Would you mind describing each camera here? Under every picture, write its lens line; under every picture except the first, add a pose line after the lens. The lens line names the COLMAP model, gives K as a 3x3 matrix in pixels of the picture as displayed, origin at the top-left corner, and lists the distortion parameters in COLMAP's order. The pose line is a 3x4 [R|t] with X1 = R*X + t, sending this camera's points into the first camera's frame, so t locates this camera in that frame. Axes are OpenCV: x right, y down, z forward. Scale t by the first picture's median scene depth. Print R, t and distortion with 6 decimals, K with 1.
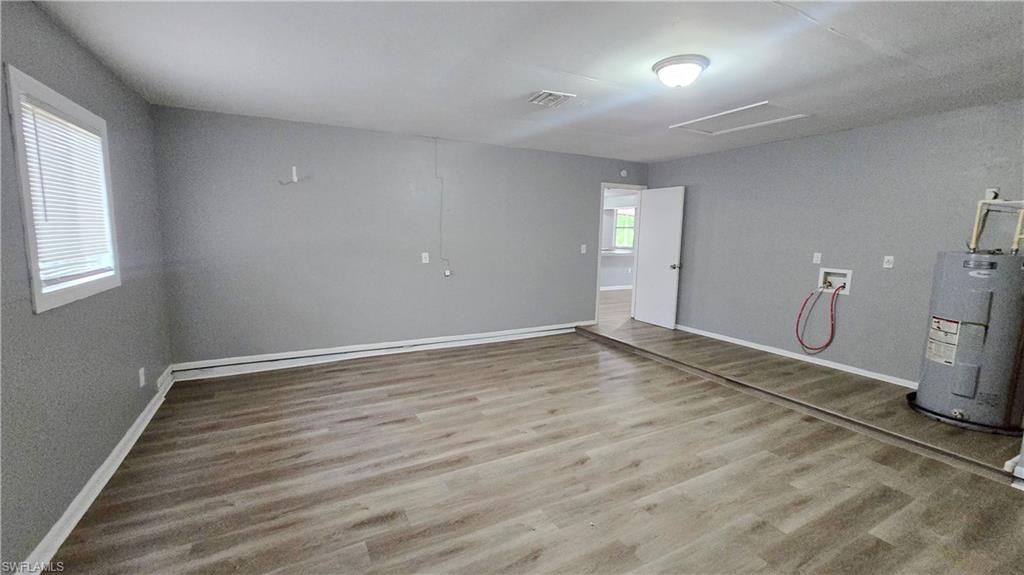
lens RADIAL K [[421.3, 0, 515.3], [0, 421.3, 280.6], [0, 0, 1]] dist [-0.008279, 0.000070]
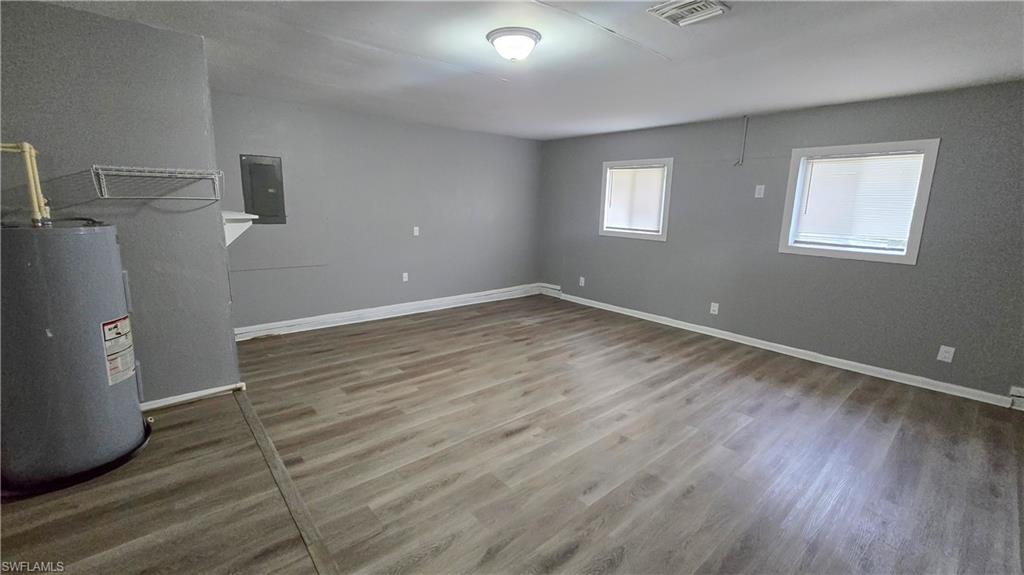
lens RADIAL K [[416.9, 0, 512.0], [0, 416.9, 287.5], [0, 0, 1]] dist [-0.007614, -0.000046]
pose [[-0.975321, 0.008142, -0.220641, 0.563863], [-0.060849, 0.950707, 0.304062, -0.234079], [0.212241, 0.309984, -0.926749, 1.924945]]
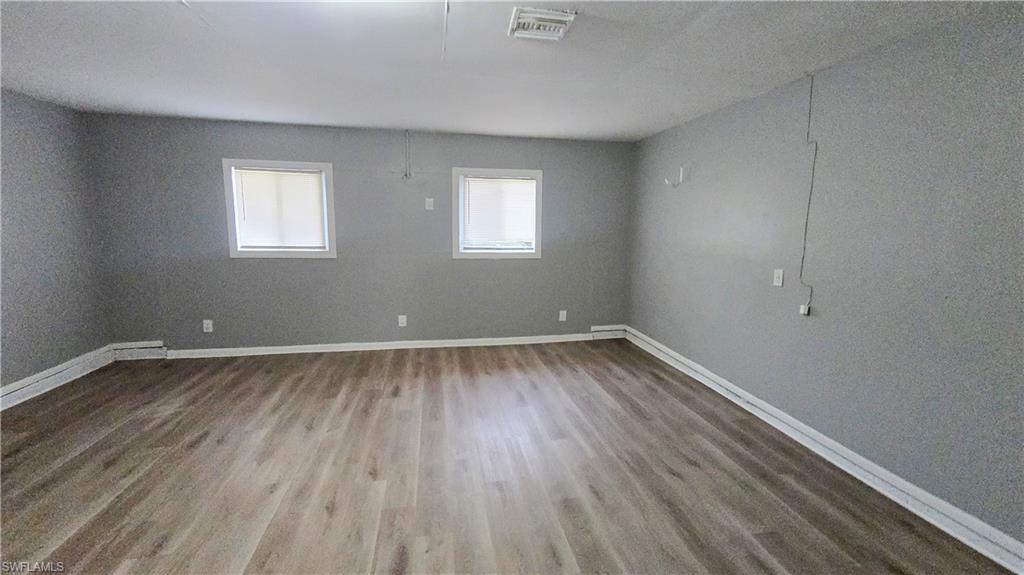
lens RADIAL K [[421.3, 0, 515.3], [0, 421.3, 280.6], [0, 0, 1]] dist [-0.008279, 0.000070]
pose [[-0.289677, 0.114303, -0.950275, 0.854024], [-0.130279, 0.978894, 0.157459, -0.168567], [0.948217, 0.169413, -0.268672, 1.390417]]
